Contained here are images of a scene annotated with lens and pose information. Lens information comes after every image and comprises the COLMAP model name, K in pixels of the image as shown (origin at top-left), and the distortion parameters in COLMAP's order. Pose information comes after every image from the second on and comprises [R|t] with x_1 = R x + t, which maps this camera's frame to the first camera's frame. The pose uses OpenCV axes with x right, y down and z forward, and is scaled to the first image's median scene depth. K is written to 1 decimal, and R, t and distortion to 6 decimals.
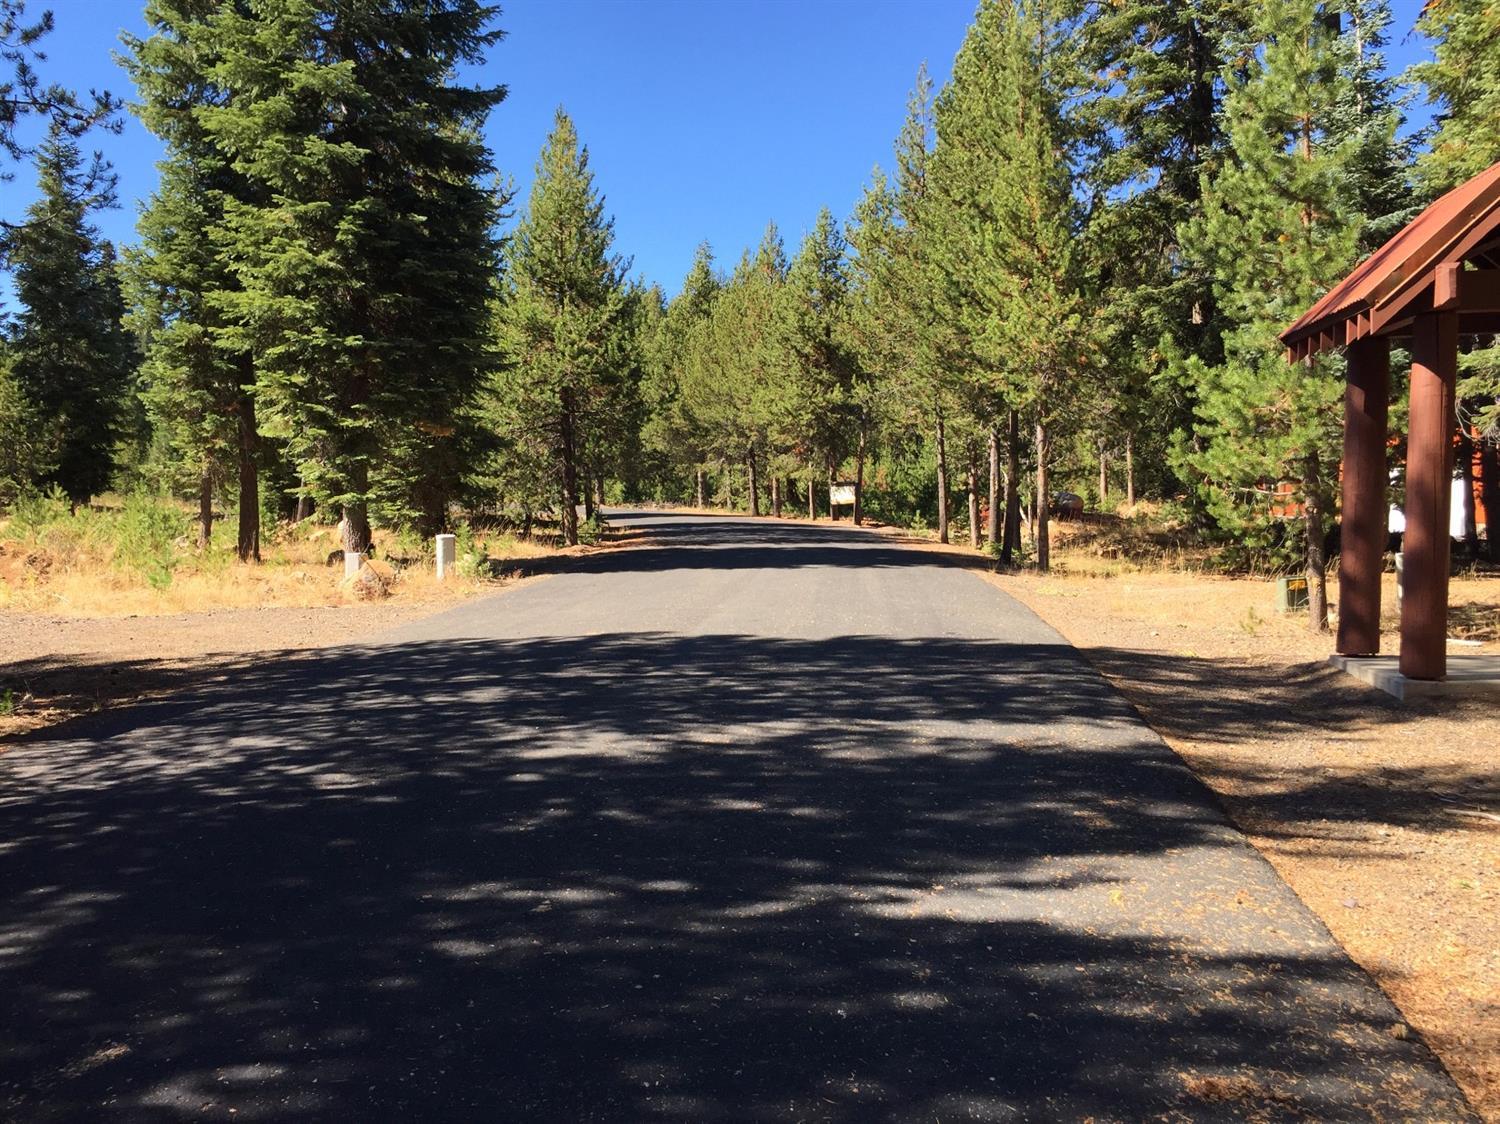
lens RADIAL K [[1332.1, 0, 744.1], [0, 1332.1, 545.9], [0, 0, 1]] dist [0.097706, -0.089420]
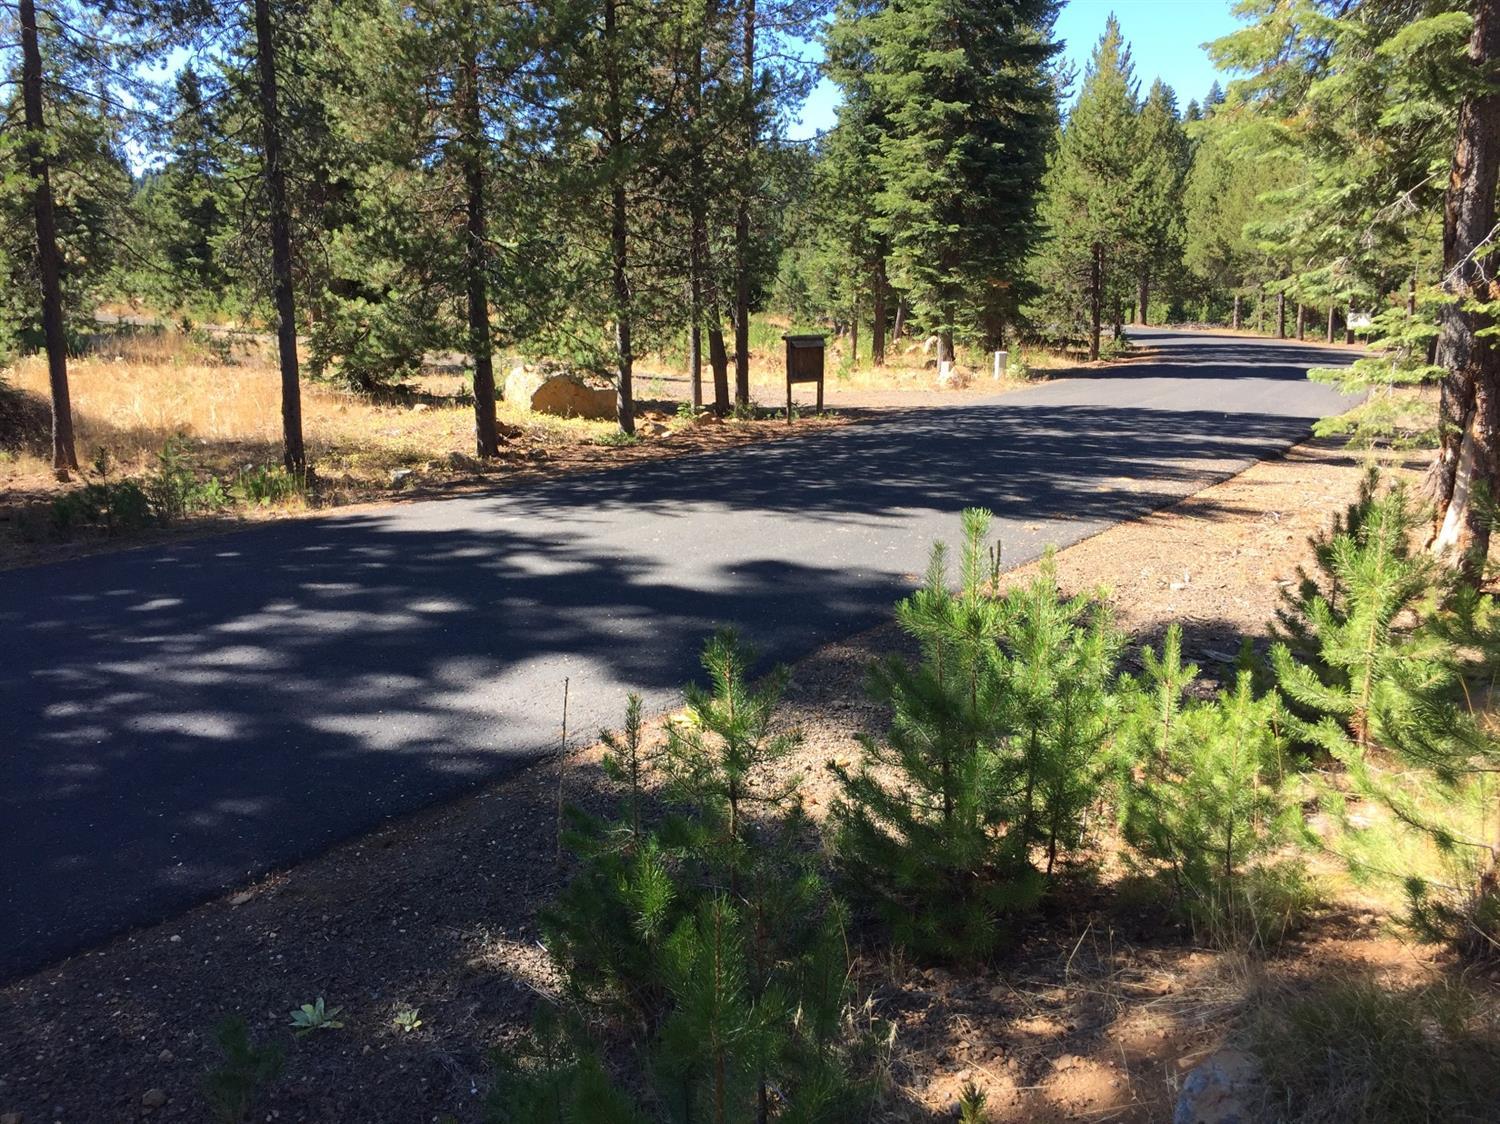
lens RADIAL K [[1332.1, 0, 744.1], [0, 1332.1, 545.9], [0, 0, 1]] dist [0.097706, -0.089420]
pose [[0.917519, 0.082606, -0.389019, 0.120393], [-0.028429, 0.989311, 0.143024, 0.001306], [0.396676, -0.120168, 0.910059, -0.534241]]
